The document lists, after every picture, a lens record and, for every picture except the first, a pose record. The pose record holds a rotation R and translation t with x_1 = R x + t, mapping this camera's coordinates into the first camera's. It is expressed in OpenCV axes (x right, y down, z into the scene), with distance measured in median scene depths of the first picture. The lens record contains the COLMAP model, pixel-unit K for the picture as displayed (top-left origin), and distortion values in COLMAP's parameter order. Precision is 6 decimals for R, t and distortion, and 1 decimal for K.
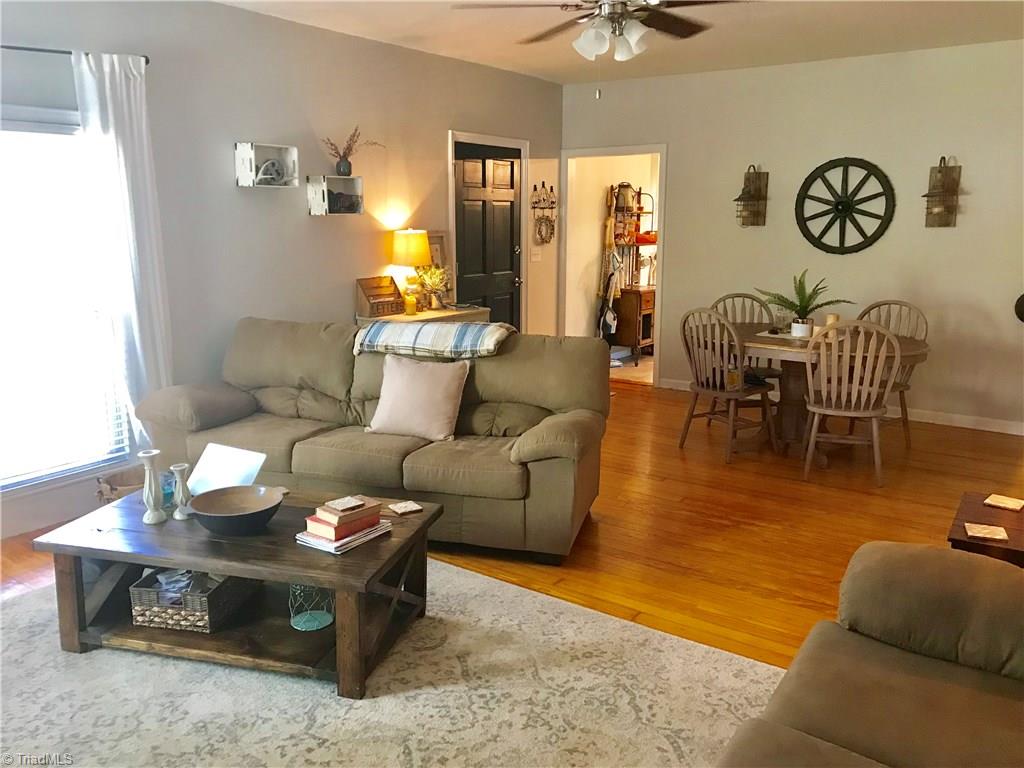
lens RADIAL K [[840.2, 0, 512.0], [0, 840.2, 384.0], [0, 0, 1]] dist [-0.002809, -0.000488]
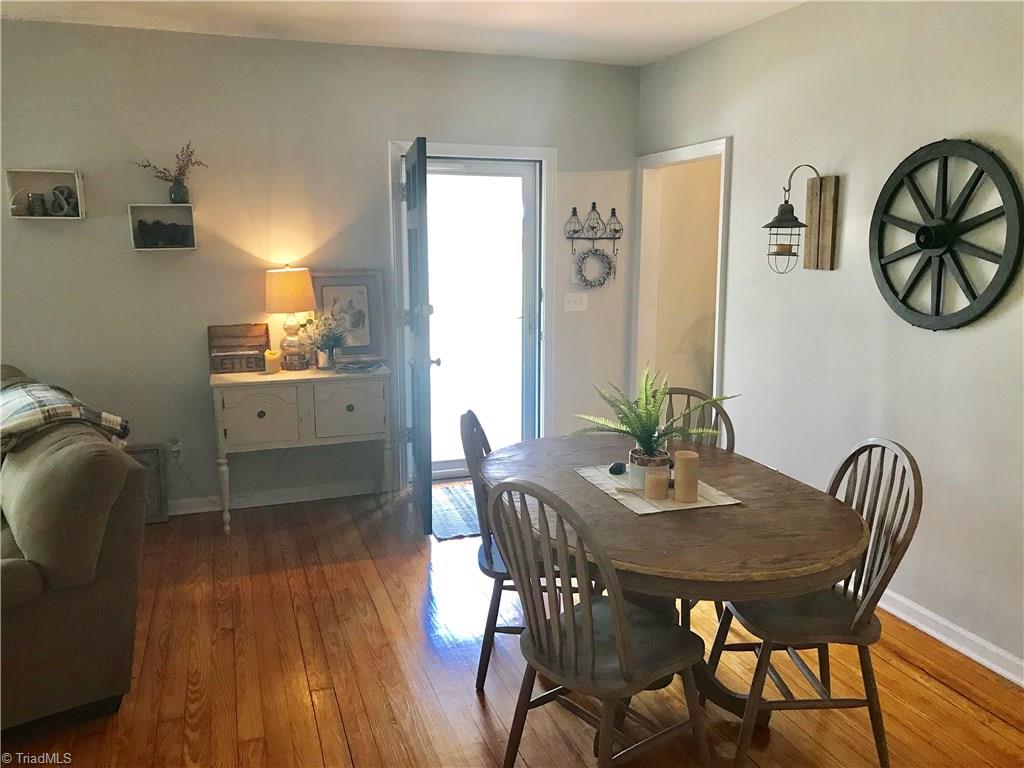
lens RADIAL K [[824.1, 0, 509.0], [0, 824.1, 361.3], [0, 0, 1]] dist [-0.005151, -0.004515]
pose [[0.823383, 0.082488, -0.561458, 0.463987], [-0.113370, 0.993345, -0.020319, -0.096315], [0.556046, 0.080382, 0.827255, 0.446870]]
